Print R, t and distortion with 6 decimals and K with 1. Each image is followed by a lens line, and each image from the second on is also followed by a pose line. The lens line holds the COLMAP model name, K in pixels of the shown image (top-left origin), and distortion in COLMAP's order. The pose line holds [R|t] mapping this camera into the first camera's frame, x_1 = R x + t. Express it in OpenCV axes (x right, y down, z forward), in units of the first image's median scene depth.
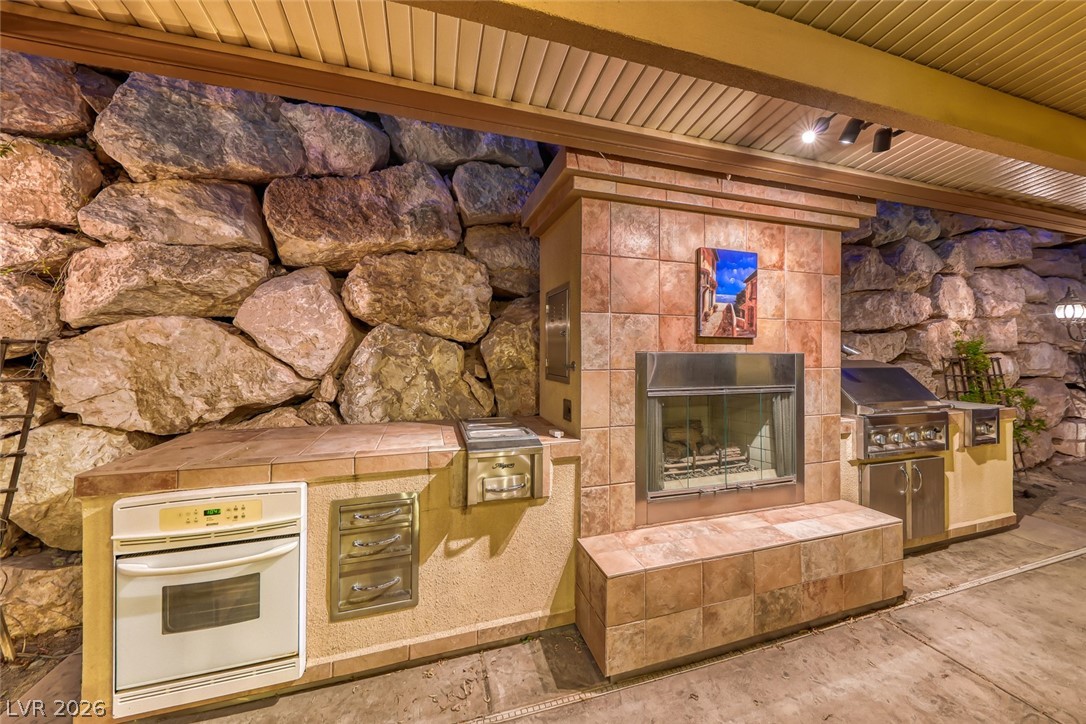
lens RADIAL K [[374.0, 0, 543.1], [0, 374.0, 357.0], [0, 0, 1]] dist [0.005914, -0.001200]
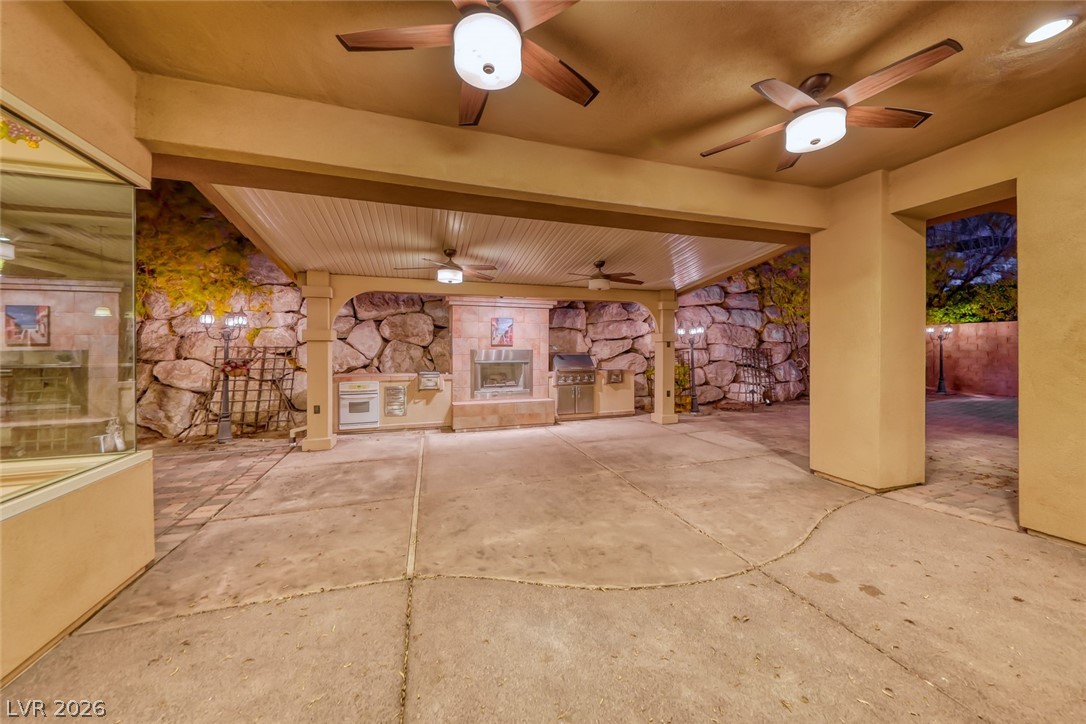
lens RADIAL K [[374.0, 0, 540.6], [0, 374.0, 357.3], [0, 0, 1]] dist [0.005914, -0.001200]
pose [[0.999817, -0.005035, 0.018477, 0.695023], [0.004863, 0.999945, 0.009328, 0.024729], [-0.018522, -0.009236, 0.999786, -2.039929]]
